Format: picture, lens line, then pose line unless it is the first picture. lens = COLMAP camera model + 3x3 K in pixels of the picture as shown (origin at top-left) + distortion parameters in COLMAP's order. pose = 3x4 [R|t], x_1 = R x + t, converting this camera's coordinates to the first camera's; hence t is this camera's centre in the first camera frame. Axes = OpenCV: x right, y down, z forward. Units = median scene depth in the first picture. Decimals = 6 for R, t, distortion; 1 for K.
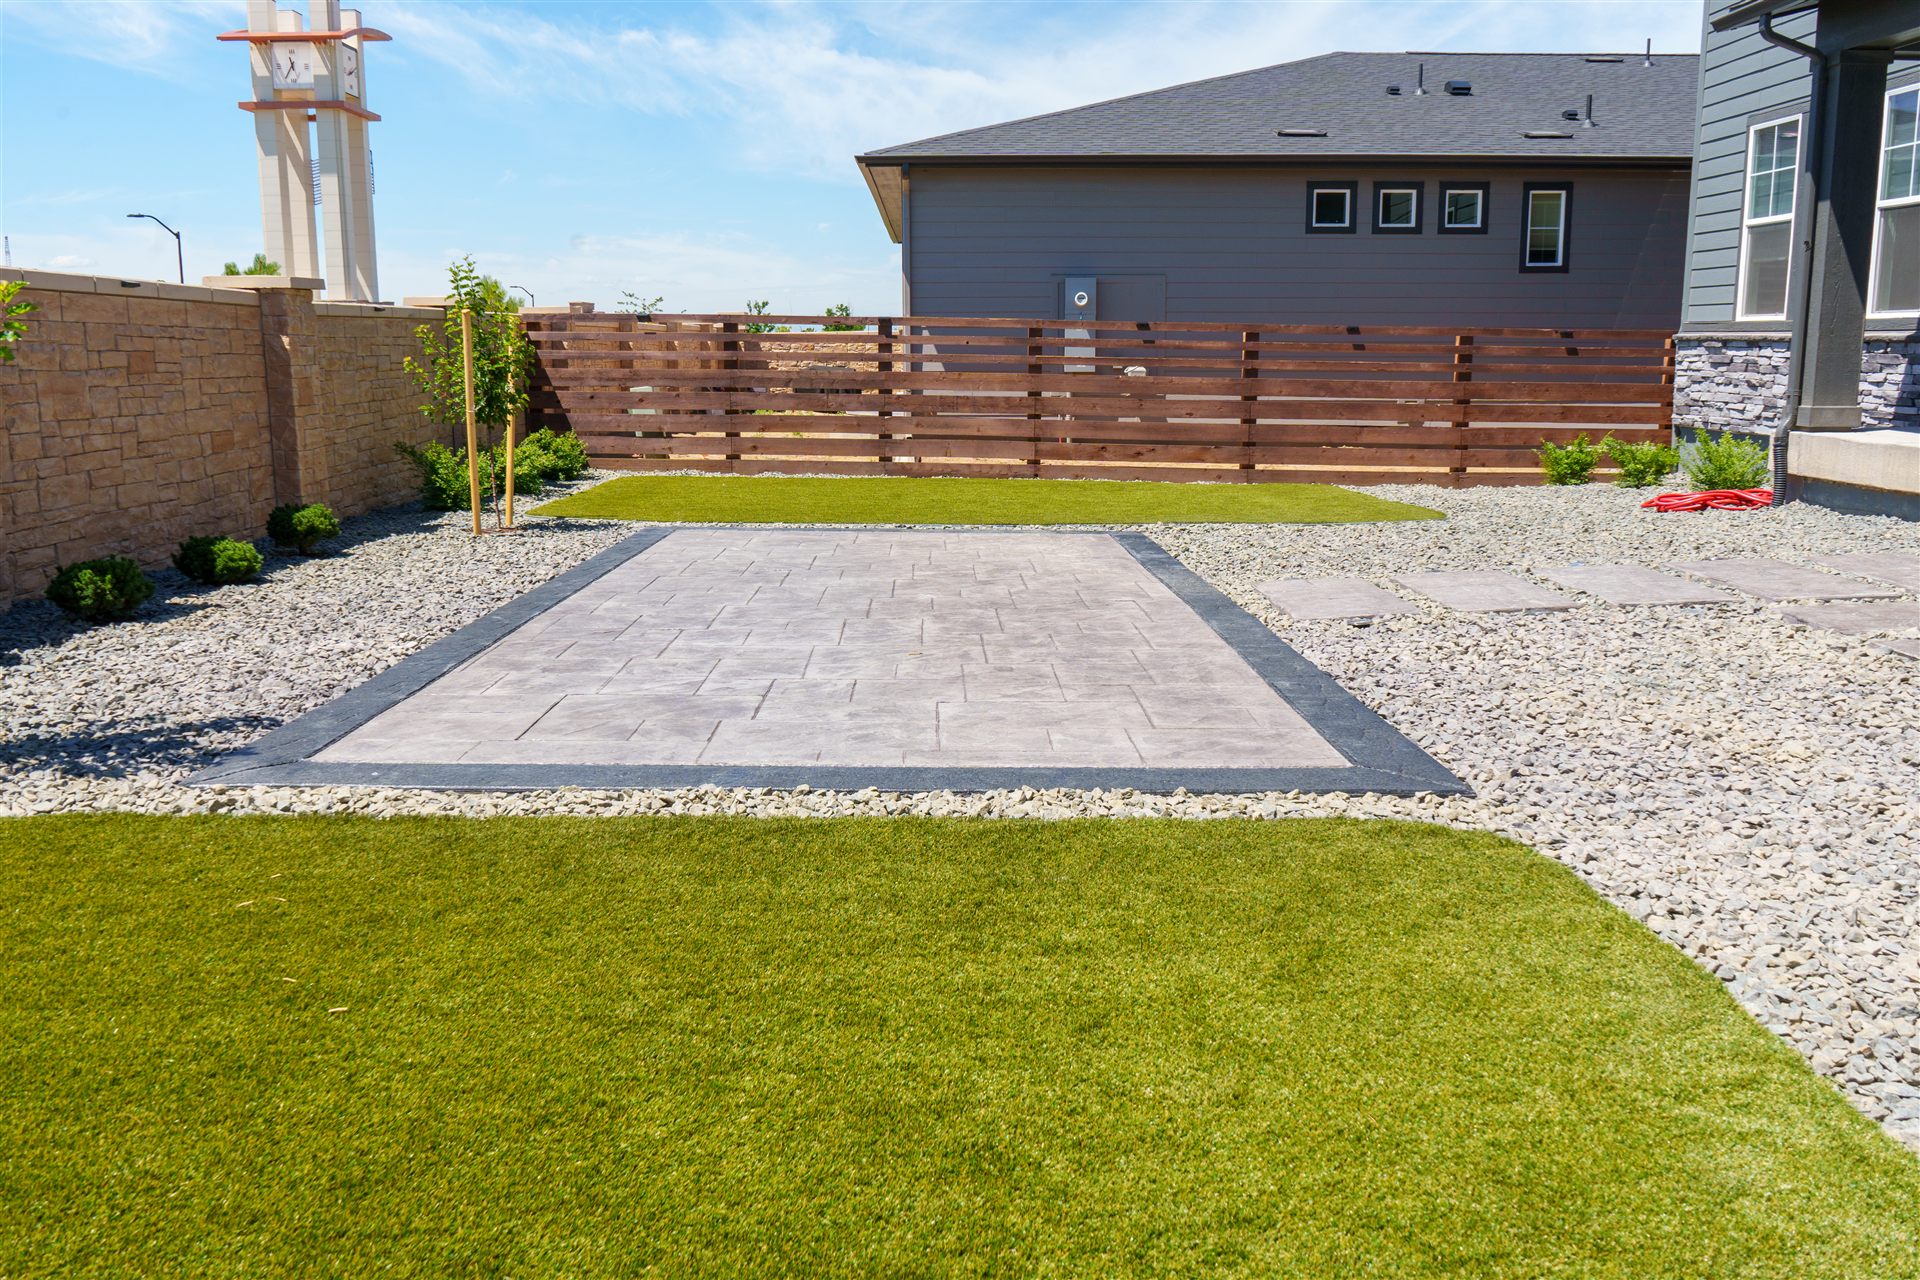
lens RADIAL K [[1534.9, 0, 957.7], [0, 1534.9, 644.2], [0, 0, 1]] dist [-0.041645, 0.027279]
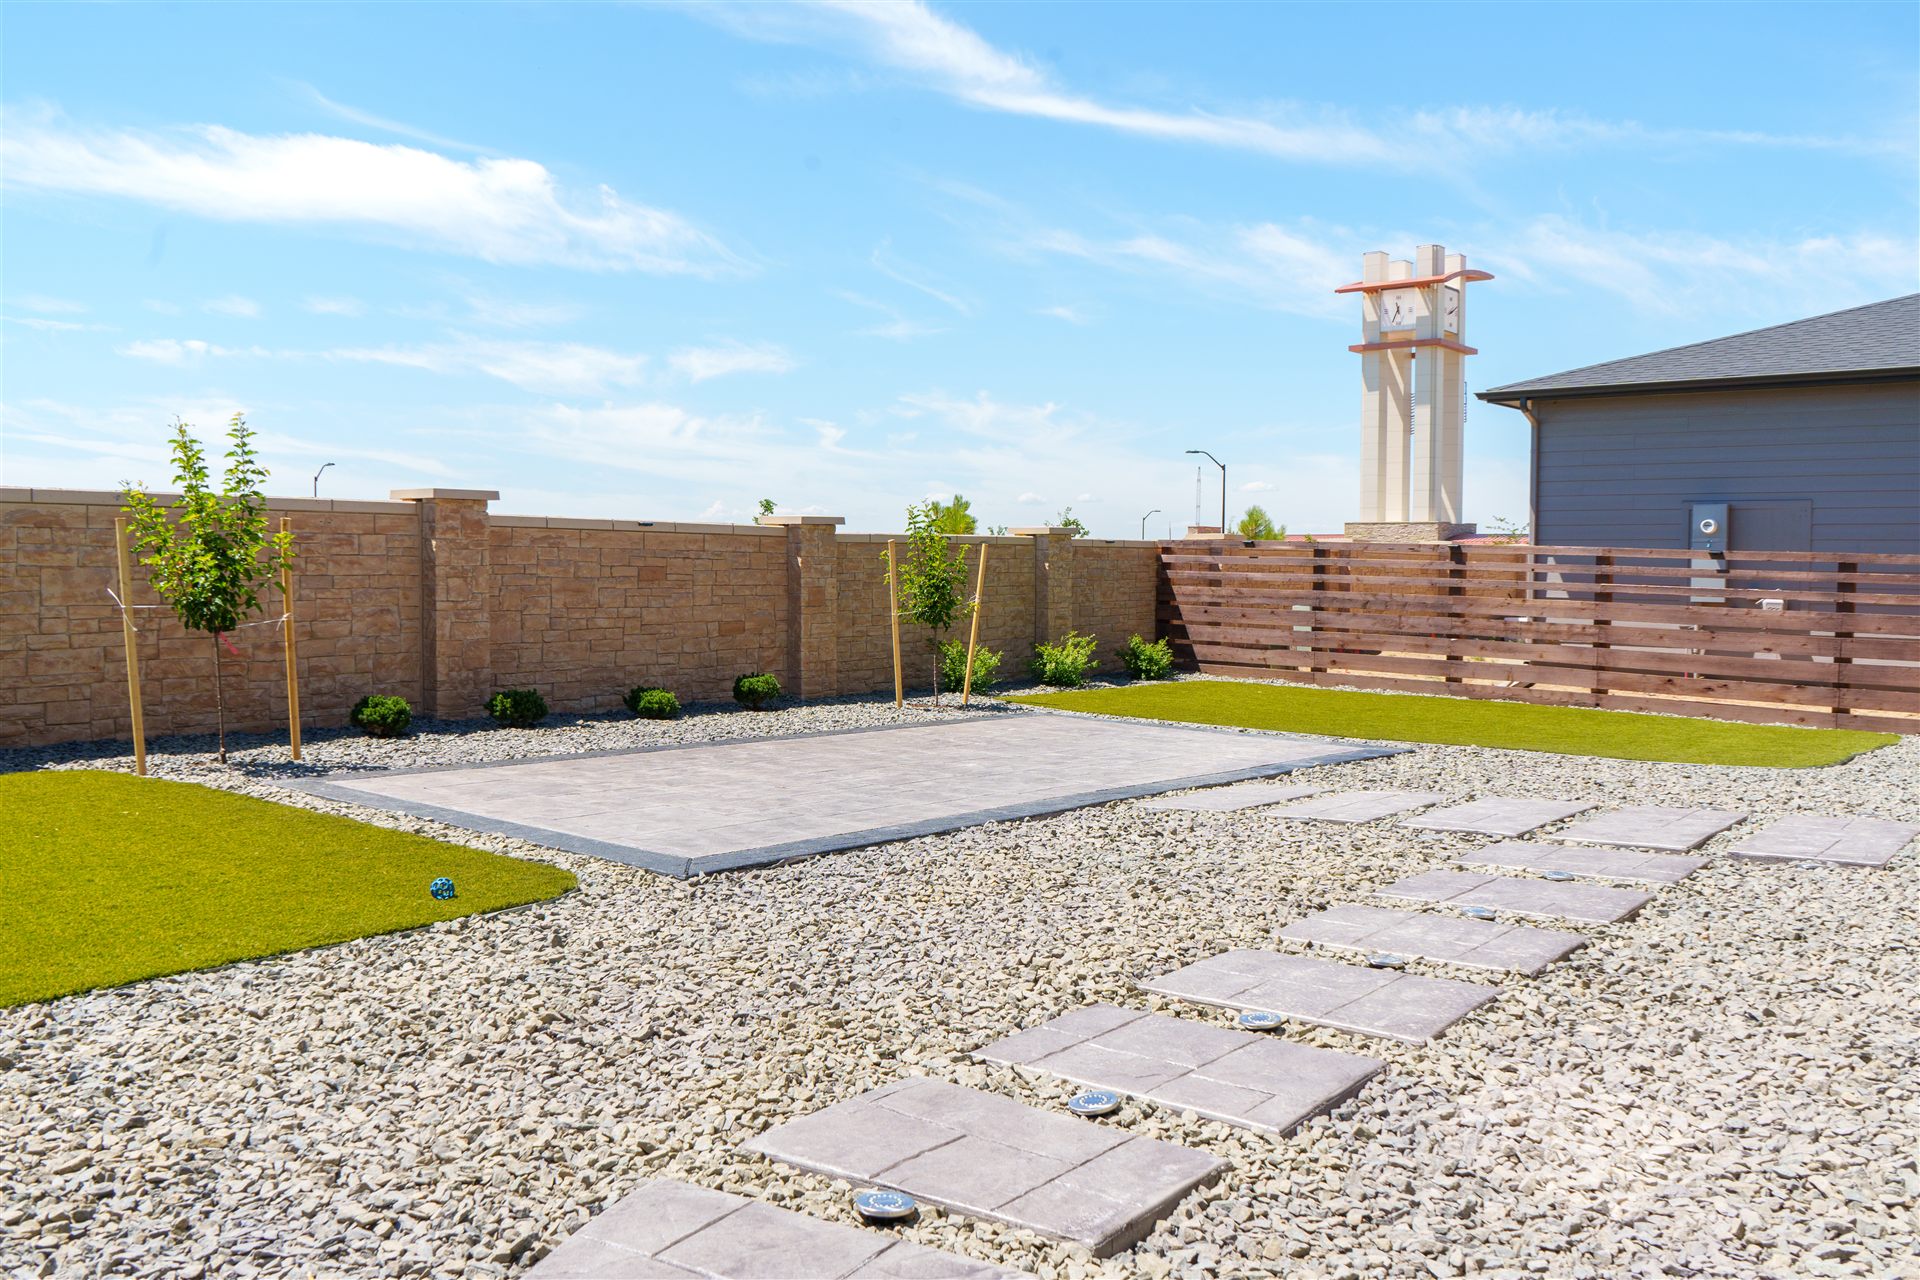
lens RADIAL K [[1534.9, 0, 973.6], [0, 1534.9, 645.4], [0, 0, 1]] dist [-0.041645, 0.027279]
pose [[0.788047, 0.042679, -0.614134, 0.330542], [-0.128769, 0.986954, -0.096646, -0.002659], [0.601997, 0.155243, 0.783262, -0.004731]]
